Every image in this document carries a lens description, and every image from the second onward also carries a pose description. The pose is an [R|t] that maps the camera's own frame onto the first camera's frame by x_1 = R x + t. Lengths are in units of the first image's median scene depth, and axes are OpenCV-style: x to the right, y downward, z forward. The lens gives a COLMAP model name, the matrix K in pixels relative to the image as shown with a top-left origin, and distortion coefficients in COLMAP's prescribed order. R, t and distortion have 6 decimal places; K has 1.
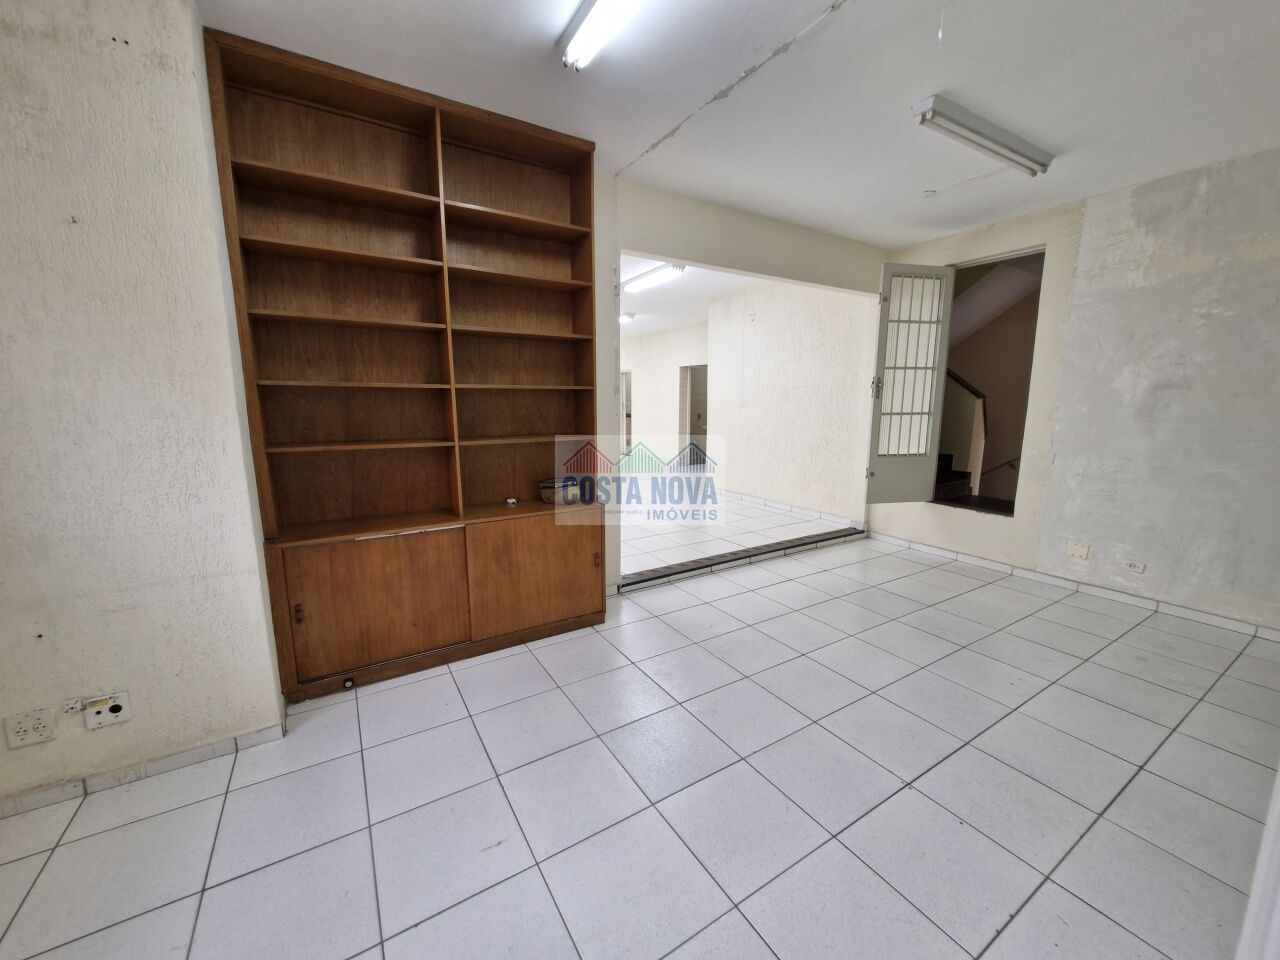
lens RADIAL K [[502.1, 0, 646.5], [0, 502.1, 480.6], [0, 0, 1]] dist [0.001868, -0.000079]
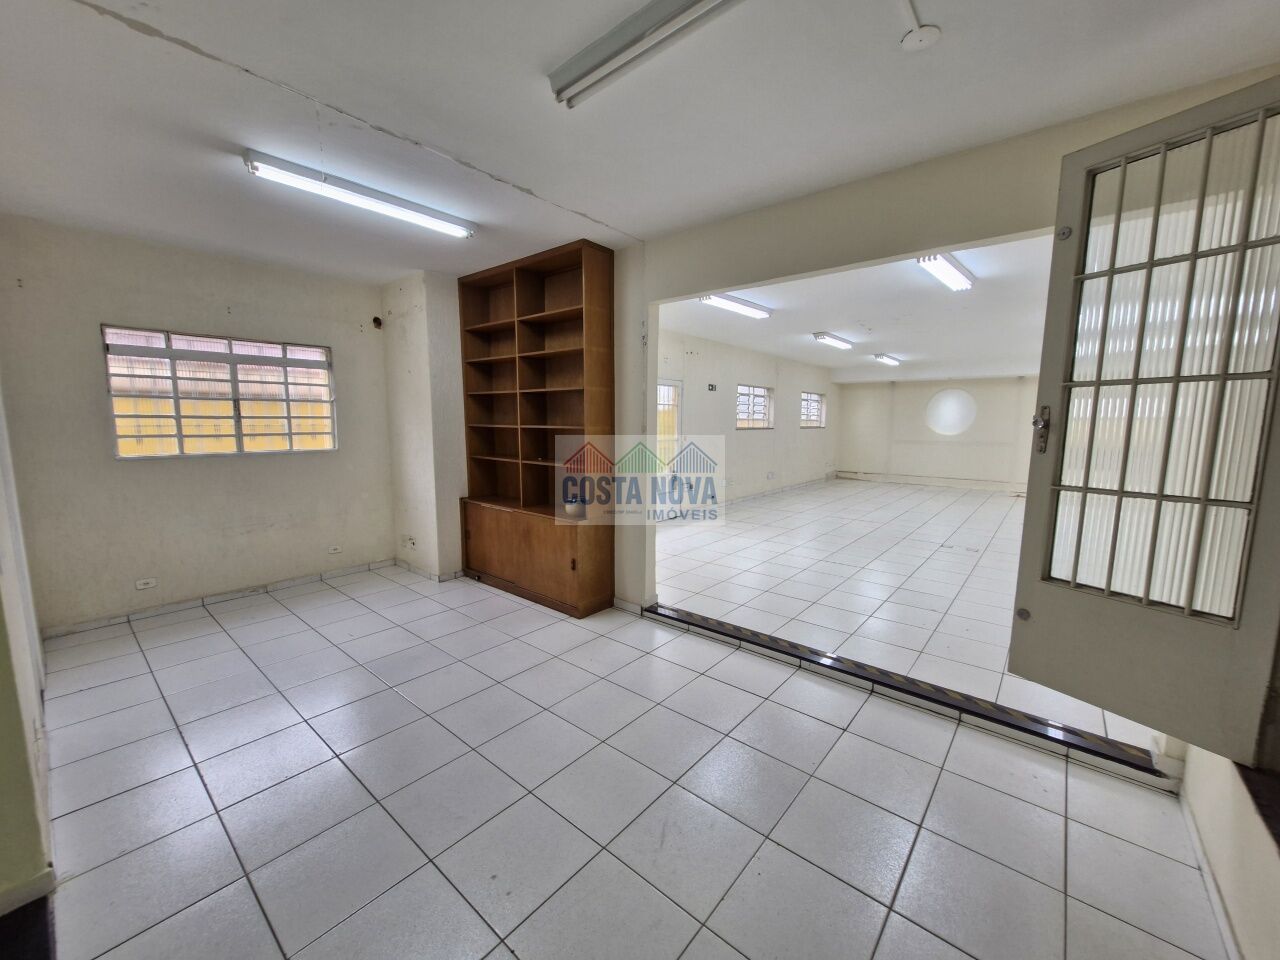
lens RADIAL K [[502.1, 0, 645.8], [0, 502.1, 484.4], [0, 0, 1]] dist [0.001868, -0.000079]
pose [[0.313982, 0.117975, -0.942071, 0.896944], [-0.162175, 0.984331, 0.069216, -0.123323], [0.935475, 0.131048, 0.328195, 0.591565]]
